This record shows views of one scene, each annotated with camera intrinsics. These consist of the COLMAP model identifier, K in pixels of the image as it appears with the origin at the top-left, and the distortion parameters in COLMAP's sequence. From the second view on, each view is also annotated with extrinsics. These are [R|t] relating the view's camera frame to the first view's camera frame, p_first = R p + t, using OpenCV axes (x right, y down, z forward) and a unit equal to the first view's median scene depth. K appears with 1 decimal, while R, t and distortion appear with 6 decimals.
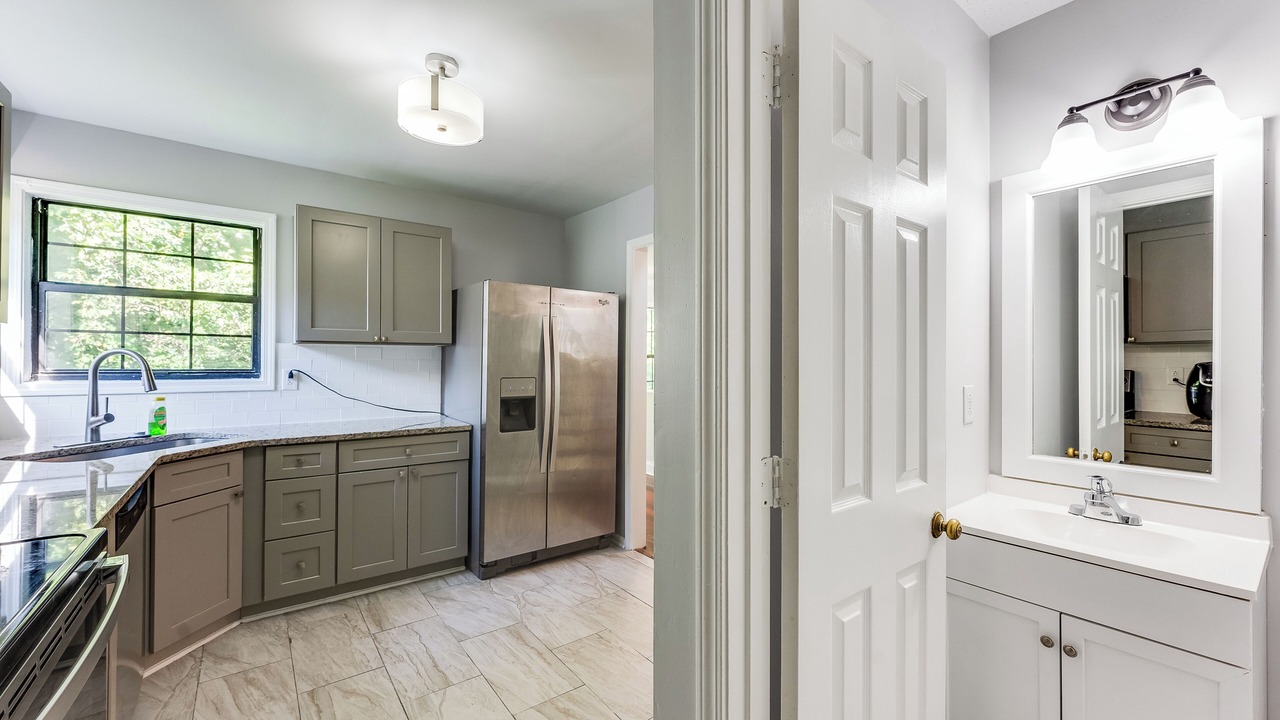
lens RADIAL K [[517.0, 0, 638.2], [0, 517.0, 356.9], [0, 0, 1]] dist [-0.000968, -0.000071]
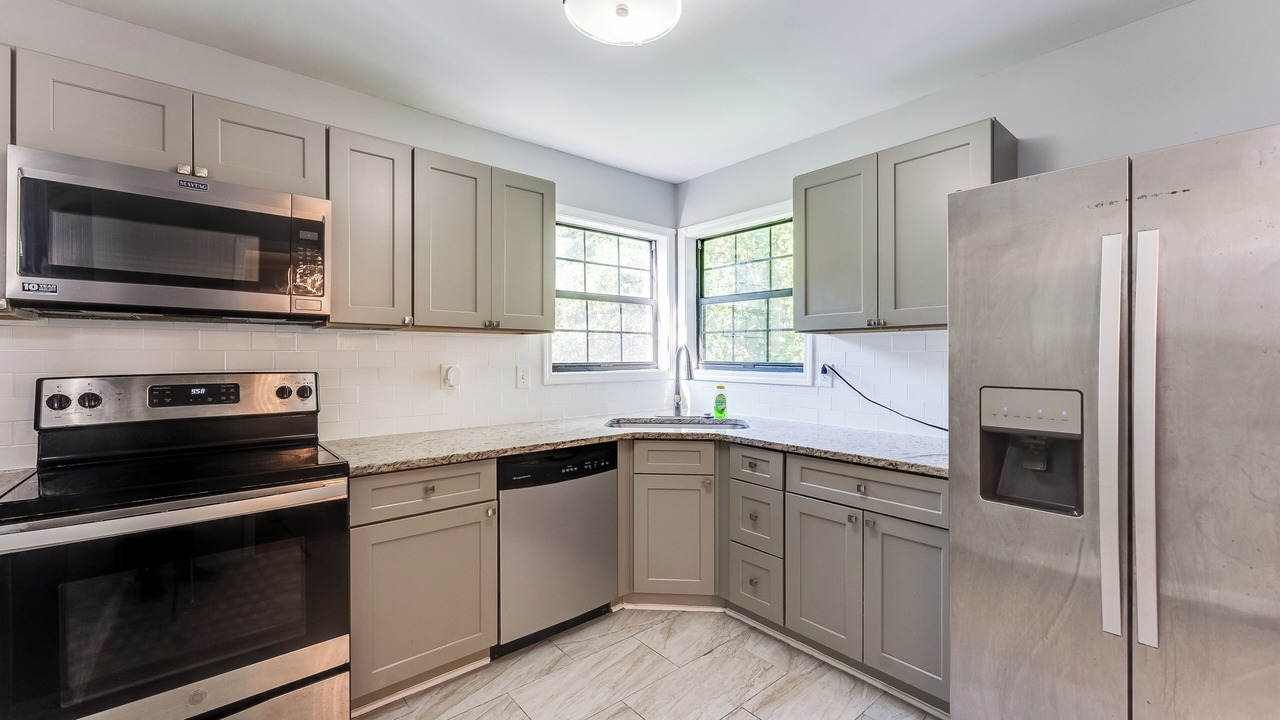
lens RADIAL K [[517.0, 0, 638.2], [0, 517.0, 356.9], [0, 0, 1]] dist [-0.000968, -0.000071]
pose [[0.054948, -0.000989, -0.998489, 0.229773], [0.009859, 0.999951, -0.000447, 0.011697], [0.998441, -0.009820, 0.054955, 0.749762]]
